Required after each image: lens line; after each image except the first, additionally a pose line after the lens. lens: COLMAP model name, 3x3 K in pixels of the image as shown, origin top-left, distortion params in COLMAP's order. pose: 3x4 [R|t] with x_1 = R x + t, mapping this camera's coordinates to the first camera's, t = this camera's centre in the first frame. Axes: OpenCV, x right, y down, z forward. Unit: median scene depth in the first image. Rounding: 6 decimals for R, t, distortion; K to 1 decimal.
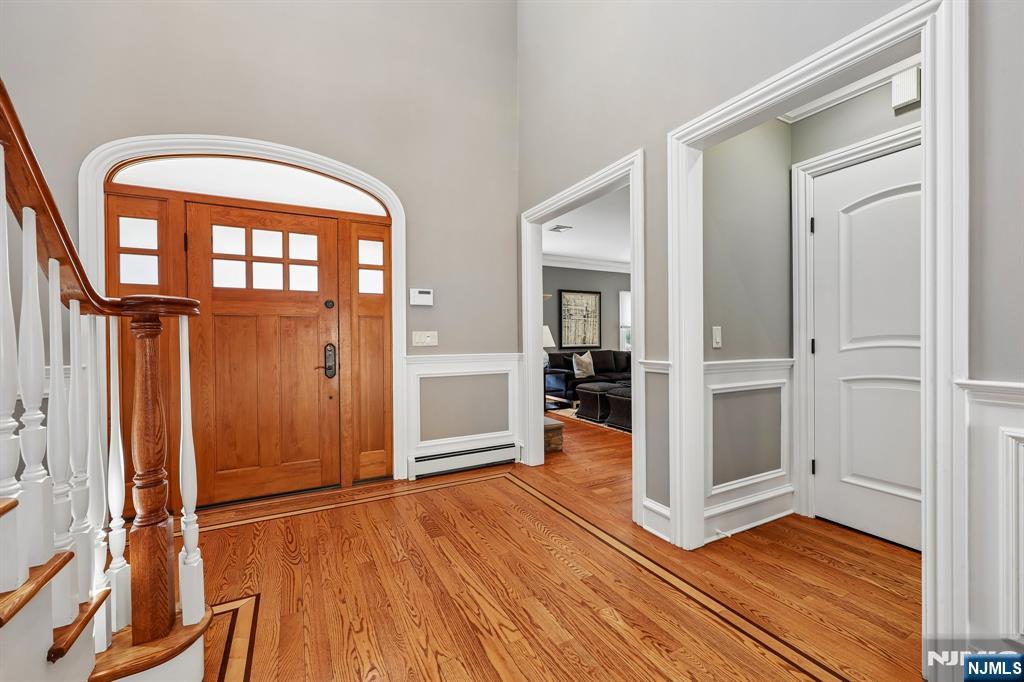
lens RADIAL K [[413.8, 0, 510.0], [0, 413.8, 339.7], [0, 0, 1]] dist [-0.003118, -0.000300]
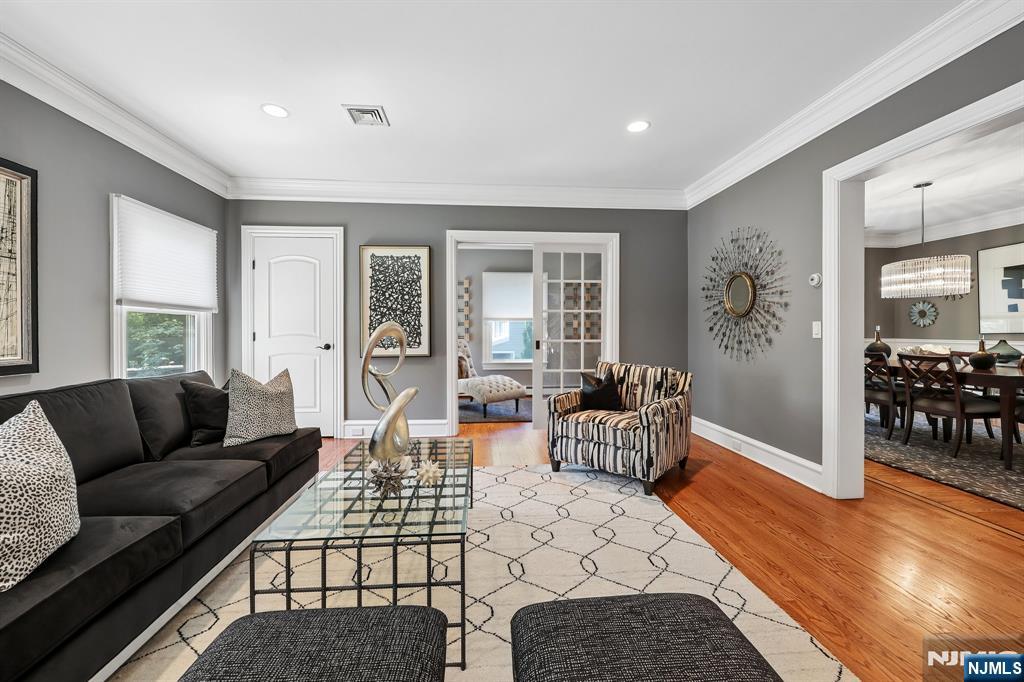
lens RADIAL K [[413.8, 0, 507.4], [0, 413.8, 332.4], [0, 0, 1]] dist [-0.003118, -0.000300]
pose [[0.385427, 0.002331, 0.922735, 0.087390], [0.000169, 0.999997, -0.002597, -0.004418], [-0.922738, 0.001157, 0.385425, 0.623670]]
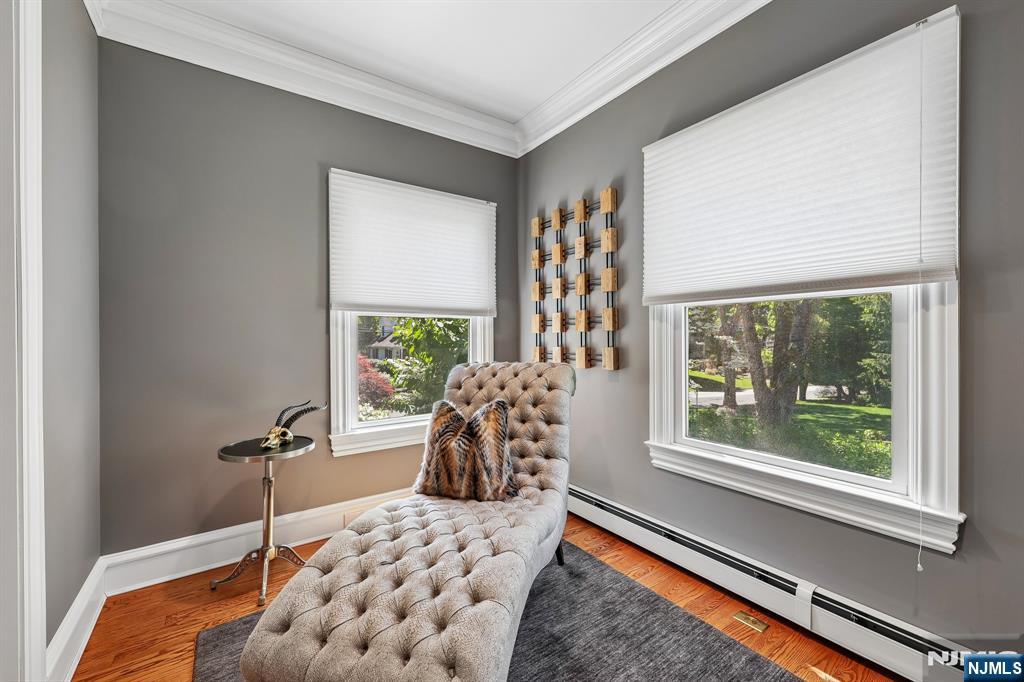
lens RADIAL K [[413.8, 0, 514.9], [0, 413.8, 337.4], [0, 0, 1]] dist [-0.003118, -0.000300]
pose [[0.991434, 0.002587, 0.130581, 0.379337], [-0.001862, 0.999982, -0.005673, -0.009136], [-0.130593, 0.005382, 0.991421, 0.778137]]
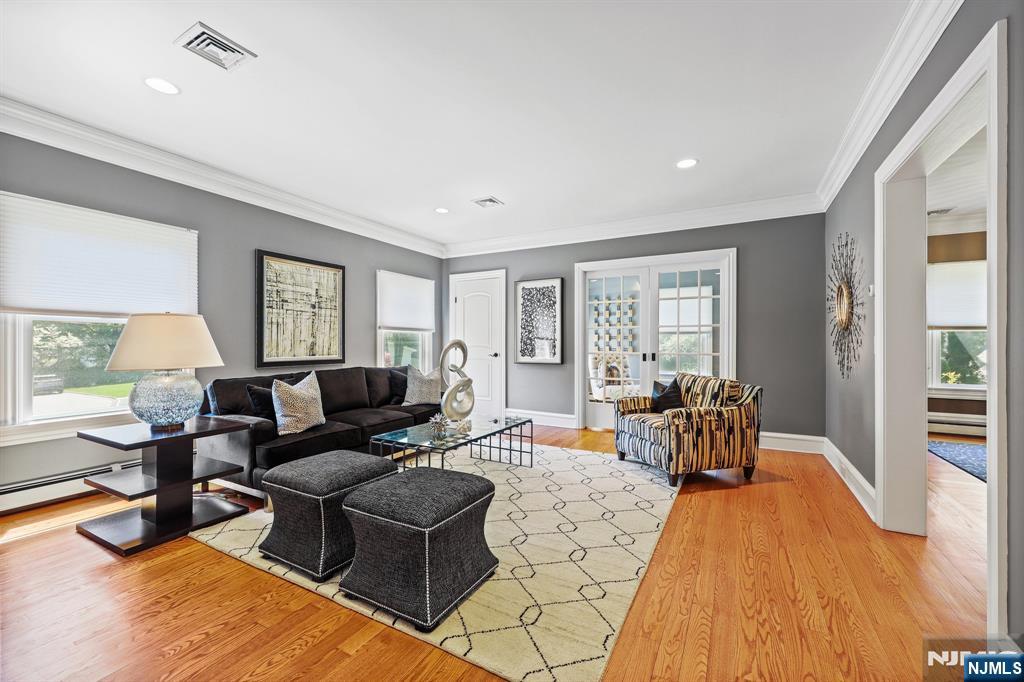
lens RADIAL K [[413.8, 0, 514.7], [0, 413.8, 341.6], [0, 0, 1]] dist [-0.003118, -0.000300]
pose [[0.831828, 0.010047, 0.554942, 0.100052], [-0.006575, 0.999944, -0.008247, -0.005613], [-0.554994, 0.003211, 0.831848, 0.397132]]
